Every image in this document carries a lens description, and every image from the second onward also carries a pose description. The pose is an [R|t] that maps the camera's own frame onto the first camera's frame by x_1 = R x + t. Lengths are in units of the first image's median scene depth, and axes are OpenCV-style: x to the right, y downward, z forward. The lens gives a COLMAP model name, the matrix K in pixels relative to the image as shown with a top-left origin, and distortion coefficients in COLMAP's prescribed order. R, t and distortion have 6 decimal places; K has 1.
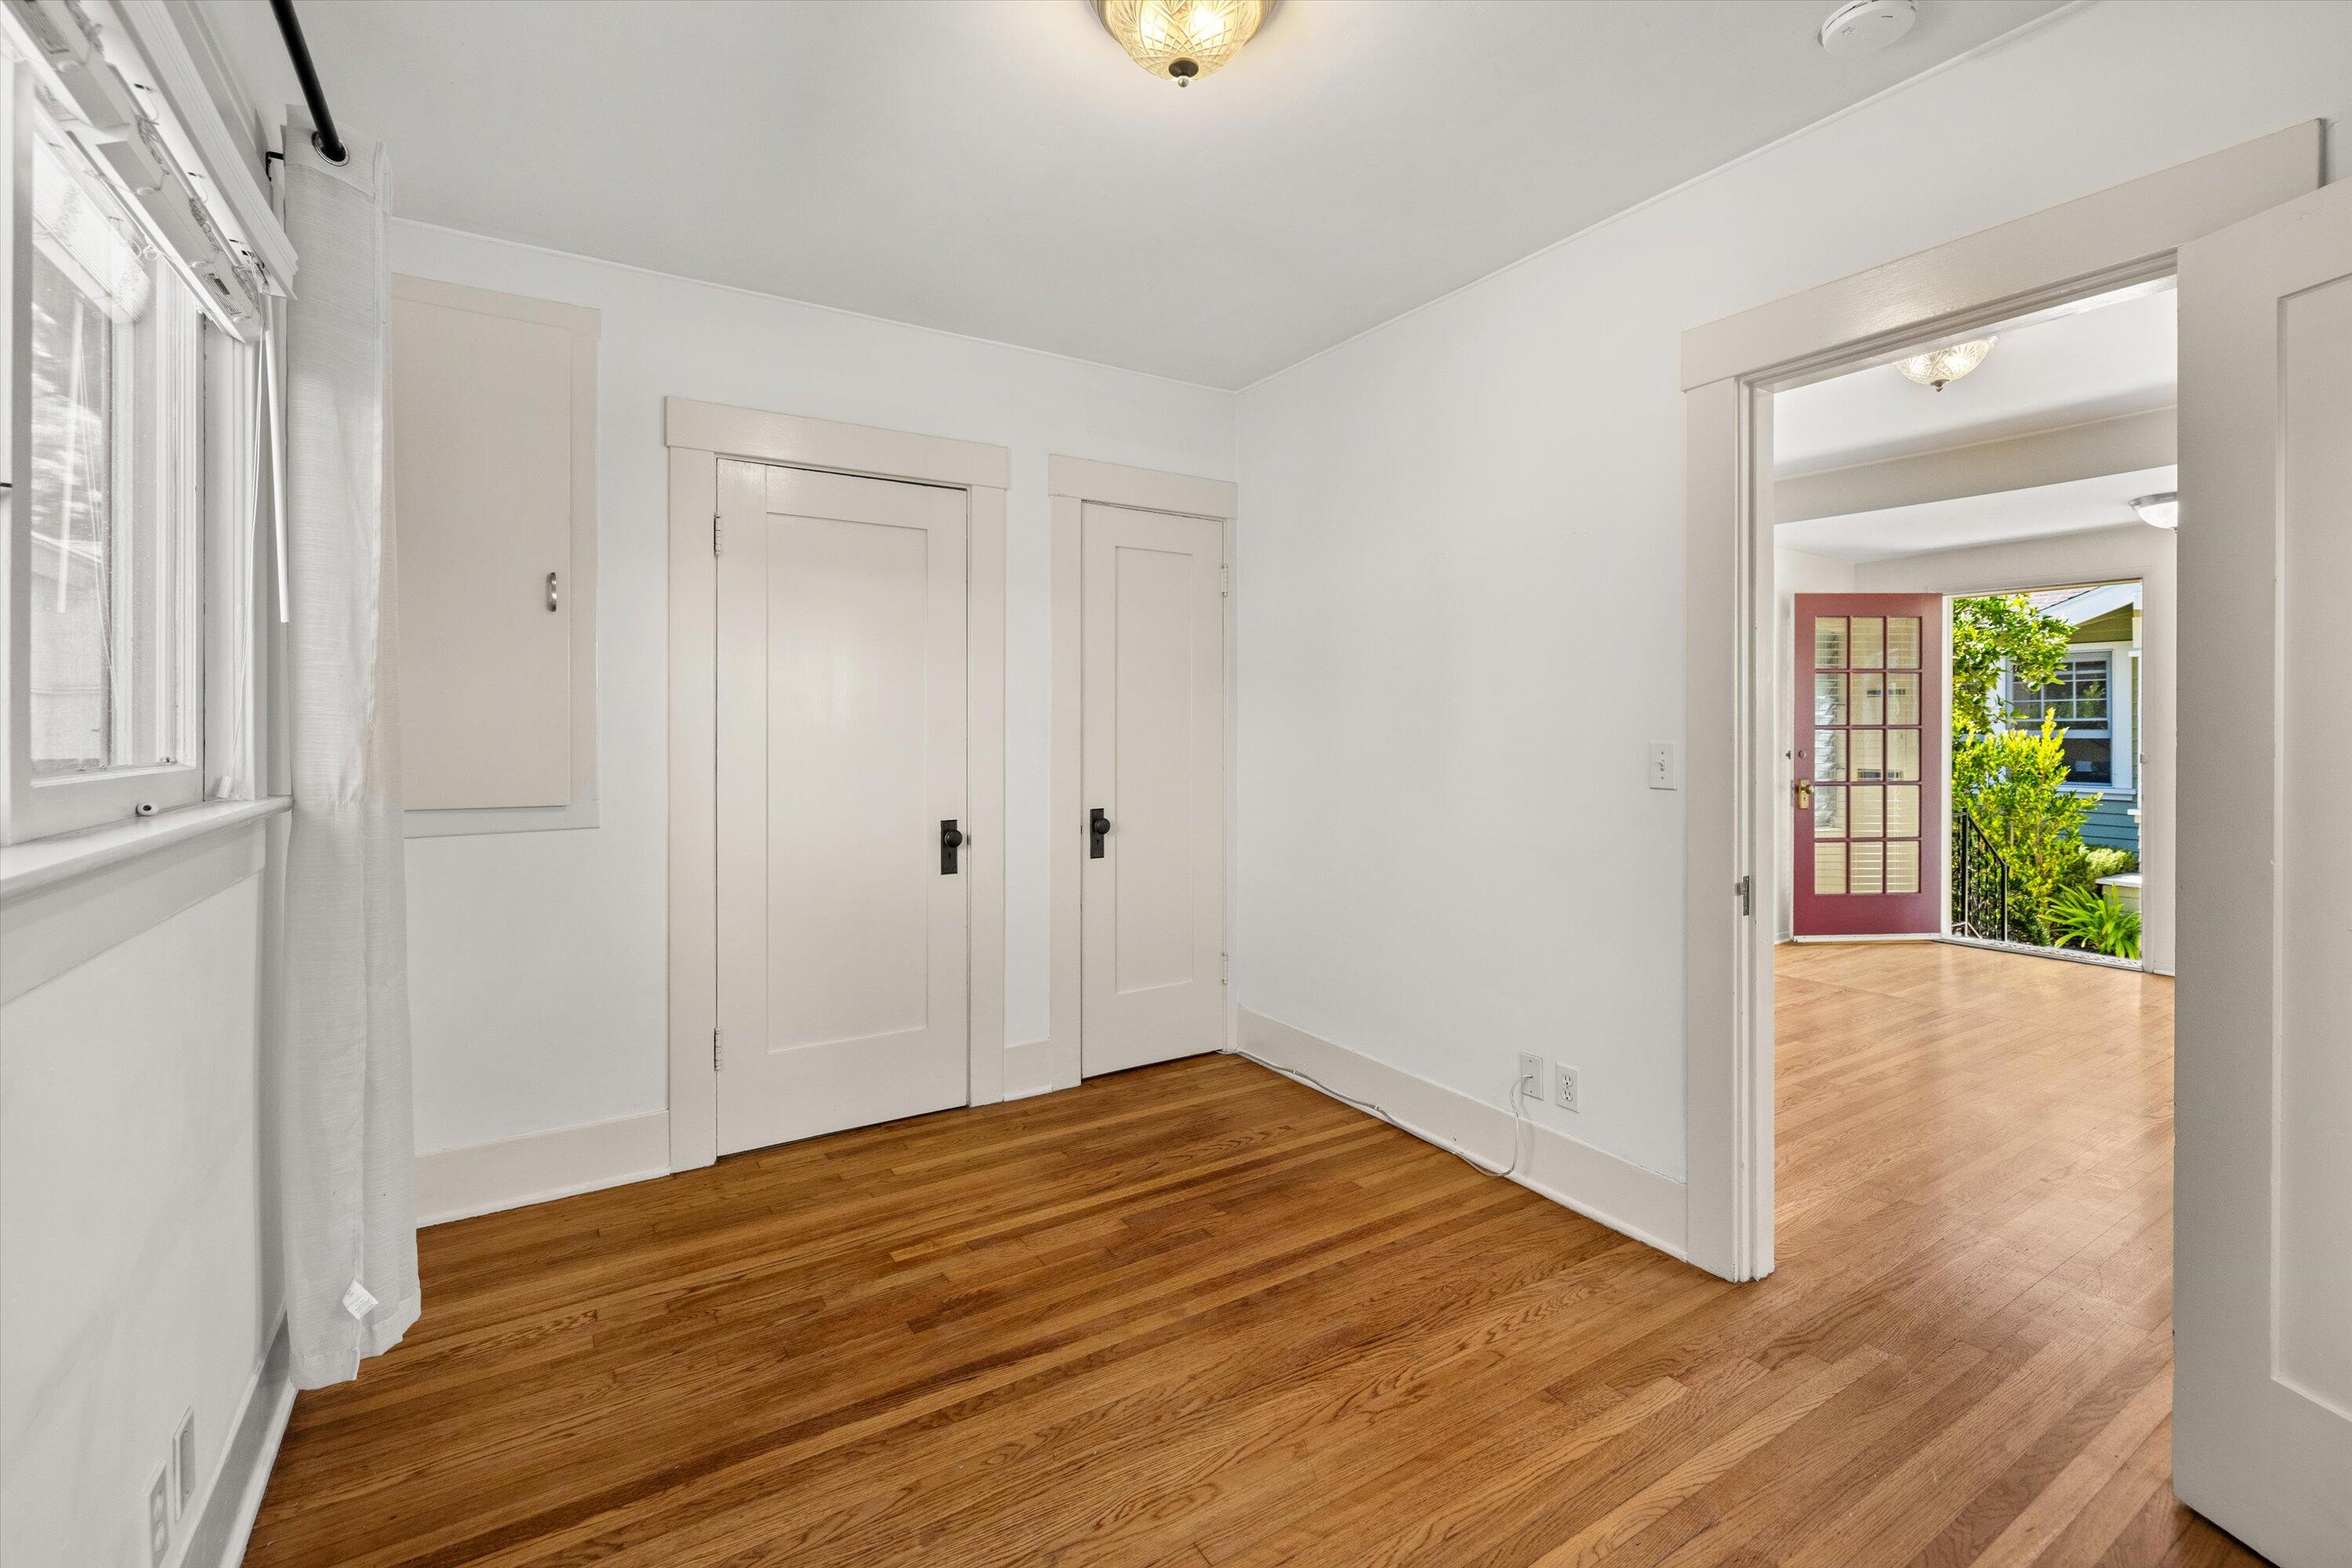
lens RADIAL K [[1024.7, 0, 1191.4], [0, 1024.7, 726.5], [0, 0, 1]] dist [0.000521, -0.000090]
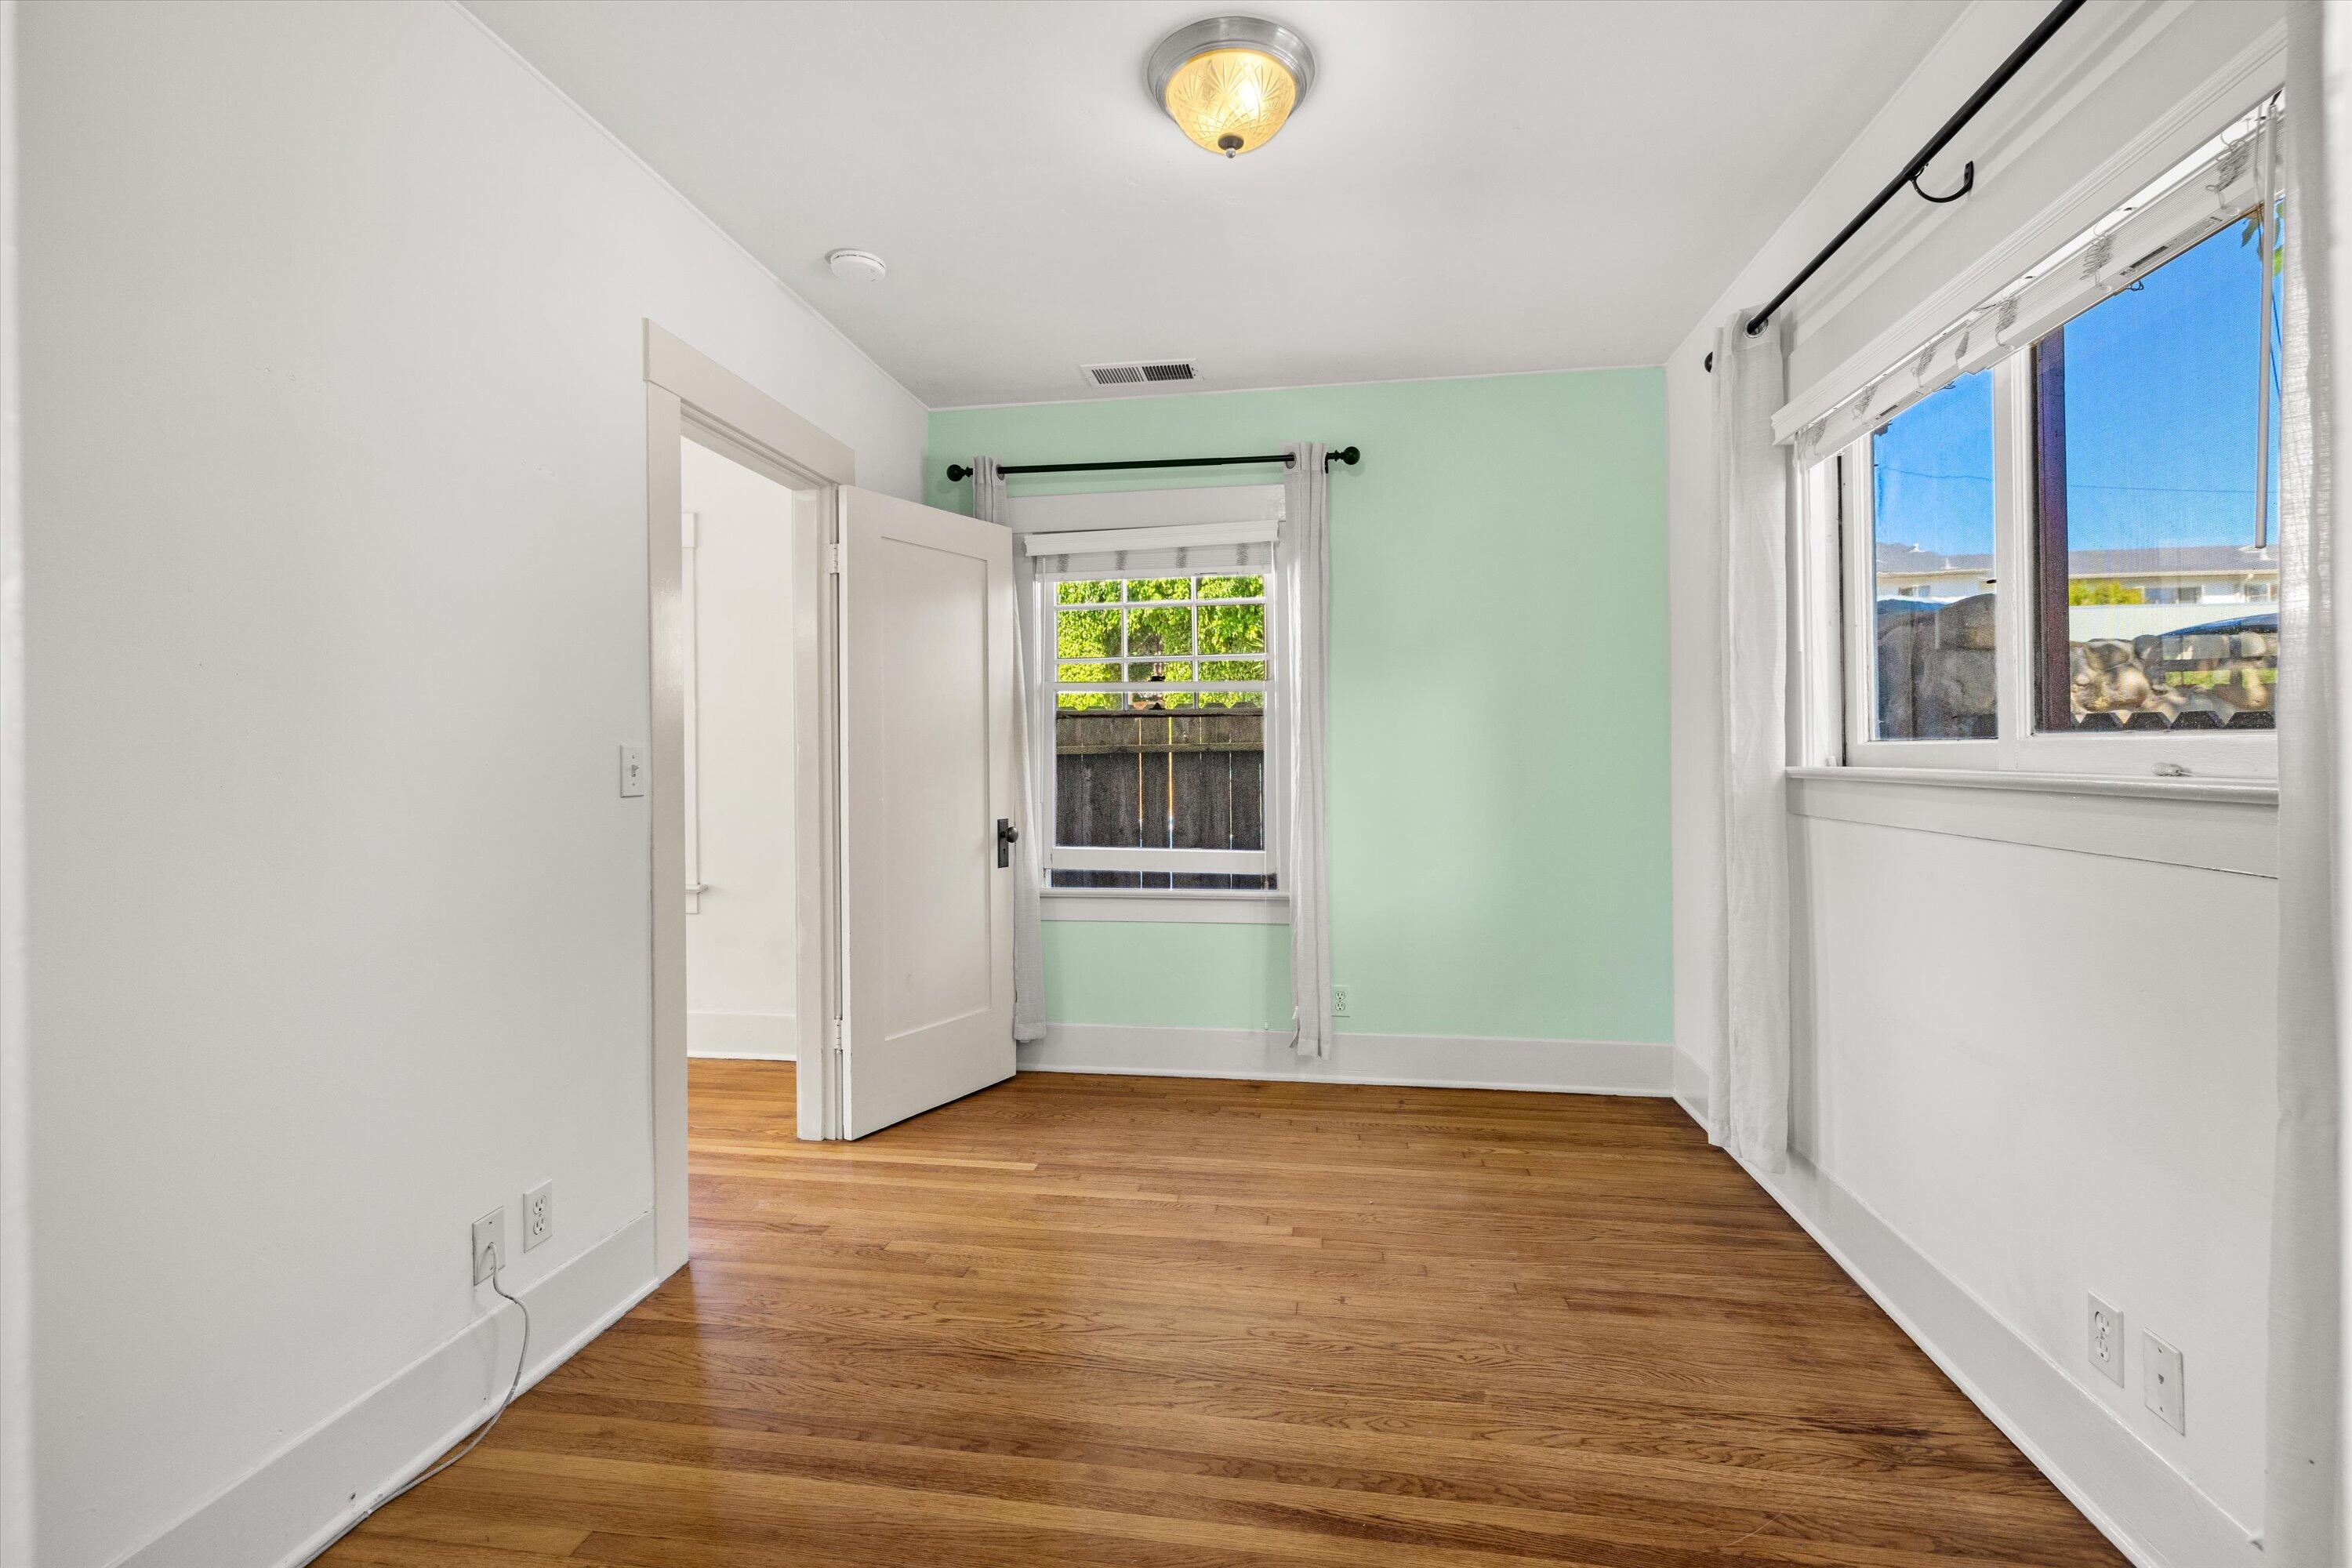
lens RADIAL K [[1039.0, 0, 1173.4], [0, 1039.0, 741.0], [0, 0, 1]] dist [0.000538, 0.000396]
pose [[-0.747686, 0.013699, 0.663911, -0.600055], [0.009344, 0.999905, -0.010109, 0.032109], [-0.663987, -0.001355, -0.747743, 1.596887]]
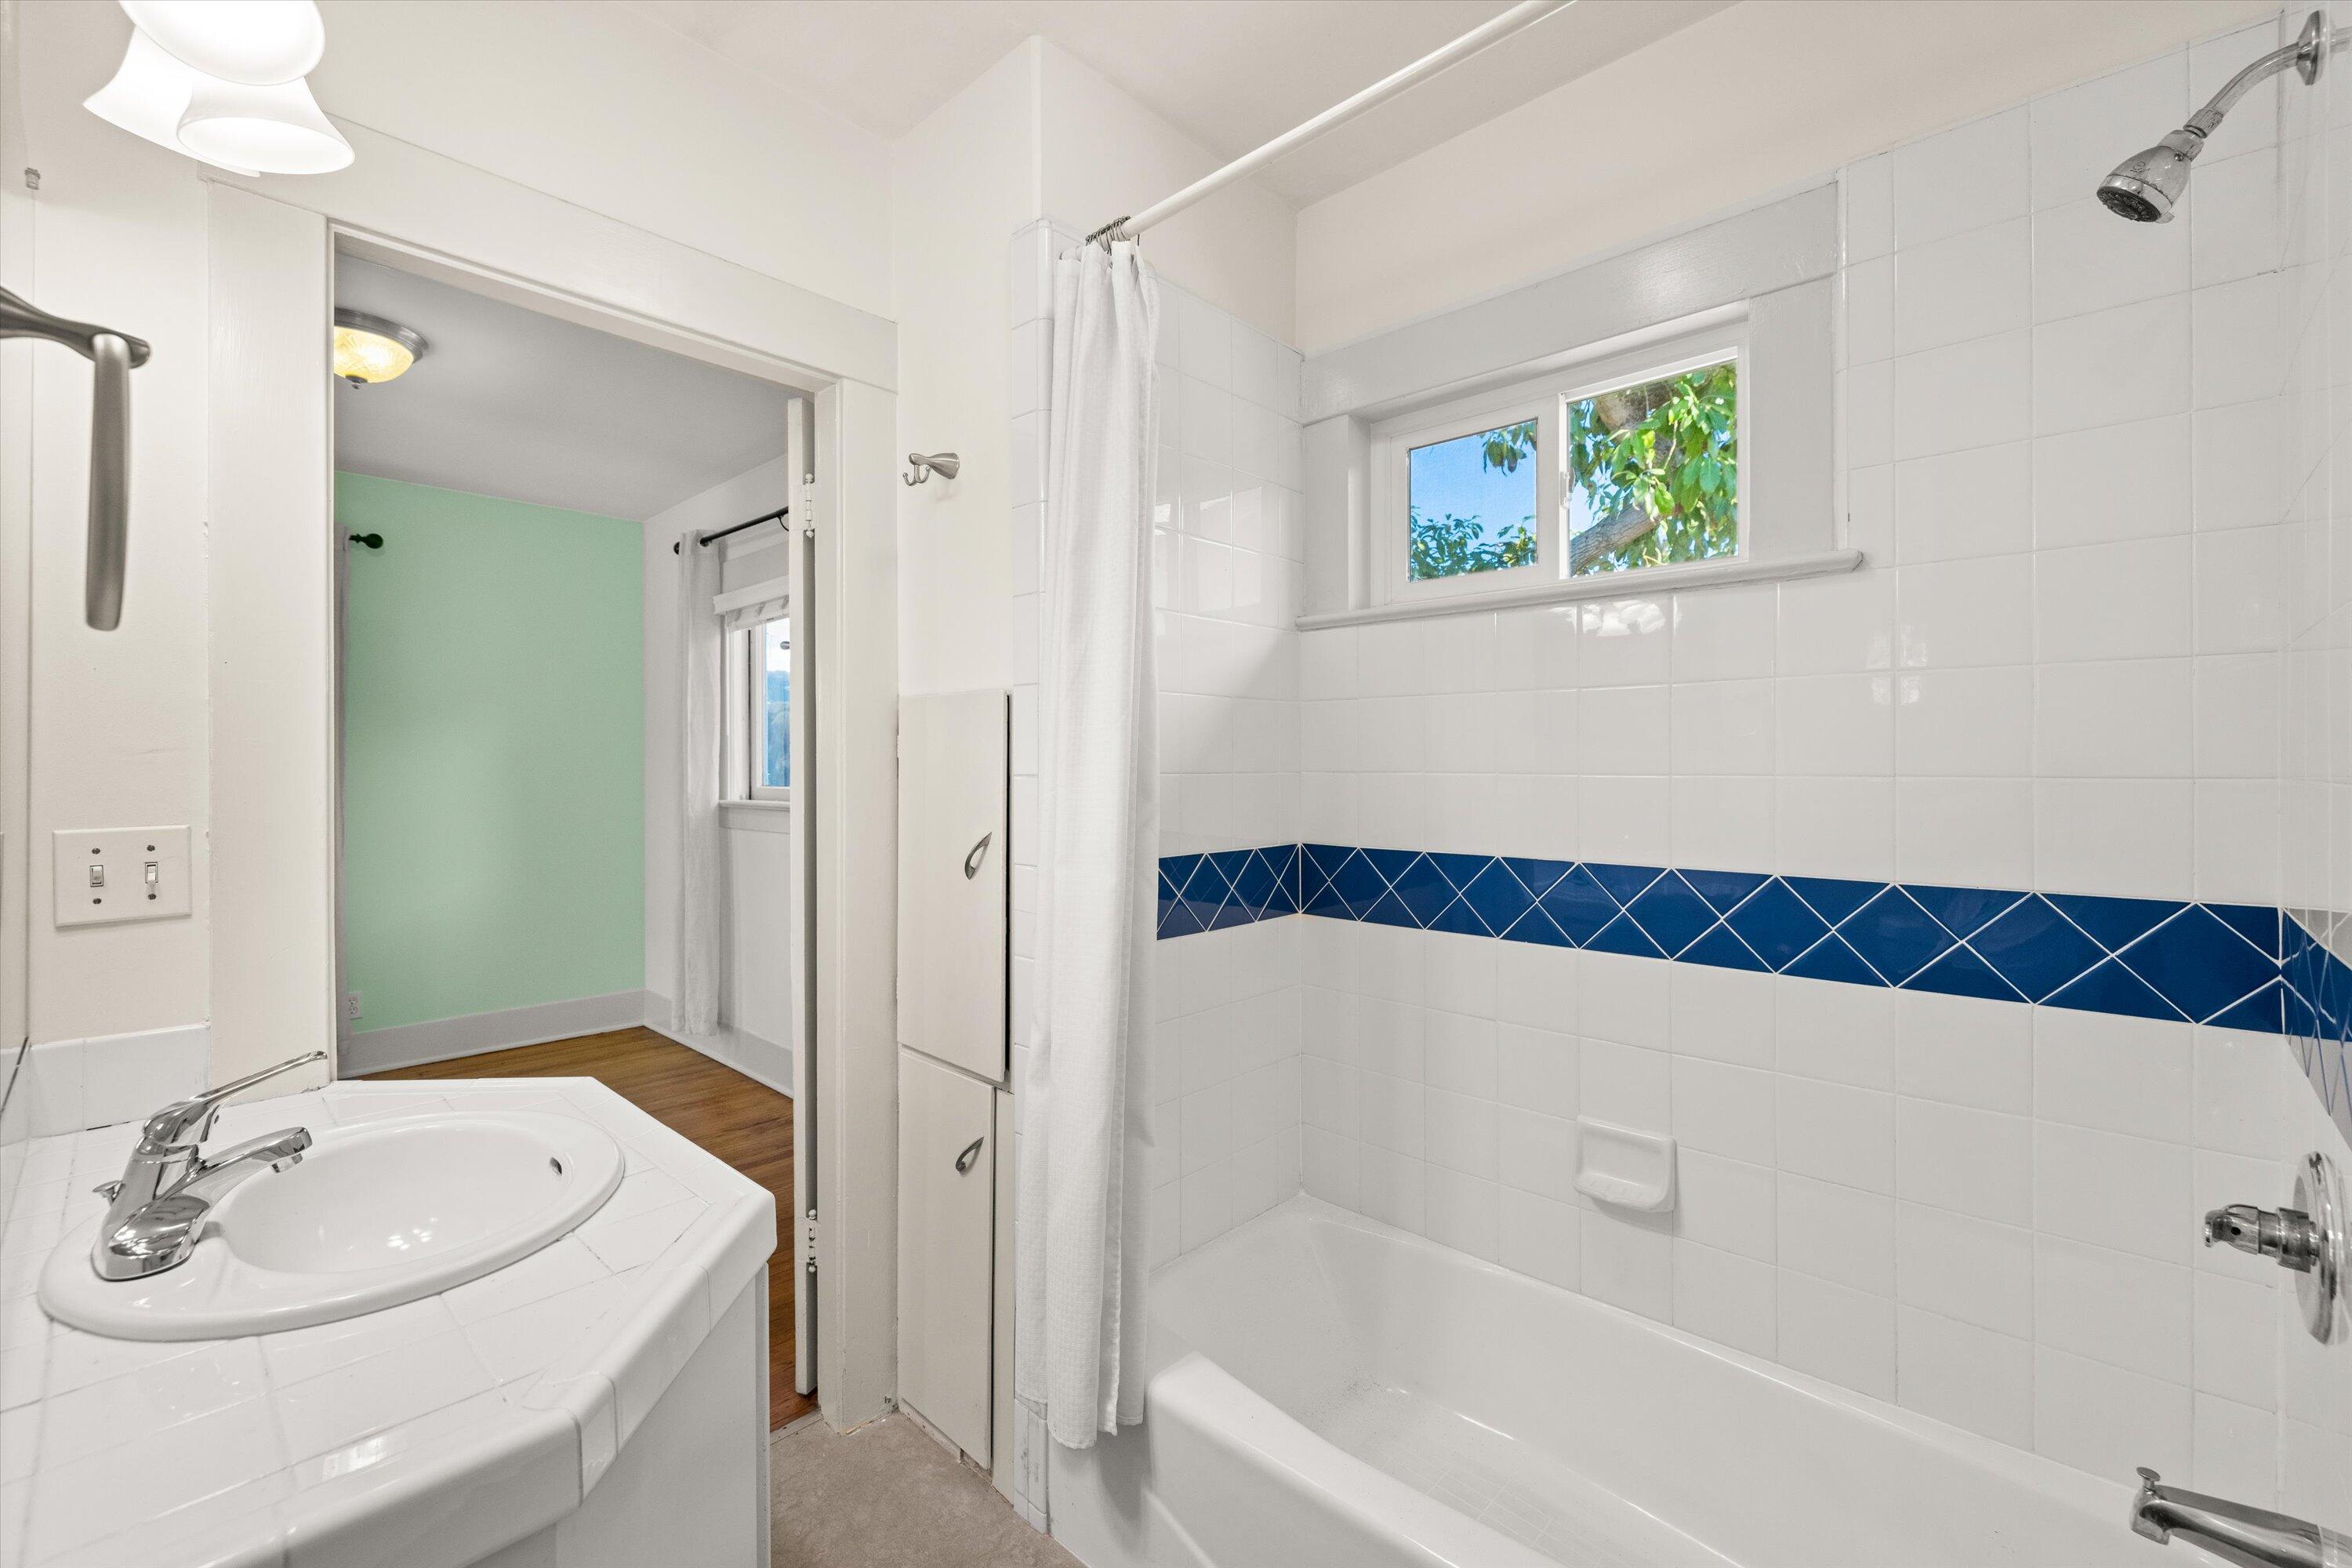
lens RADIAL K [[973.3, 0, 1176.0], [0, 973.3, 784.0], [0, 0, 1]] dist [-0.000845, -0.000010]
pose [[-0.970677, 0.001757, -0.240381, -0.750045], [-0.000546, 0.999955, 0.009514, 0.004895], [0.240387, 0.009366, -0.970632, 2.334117]]
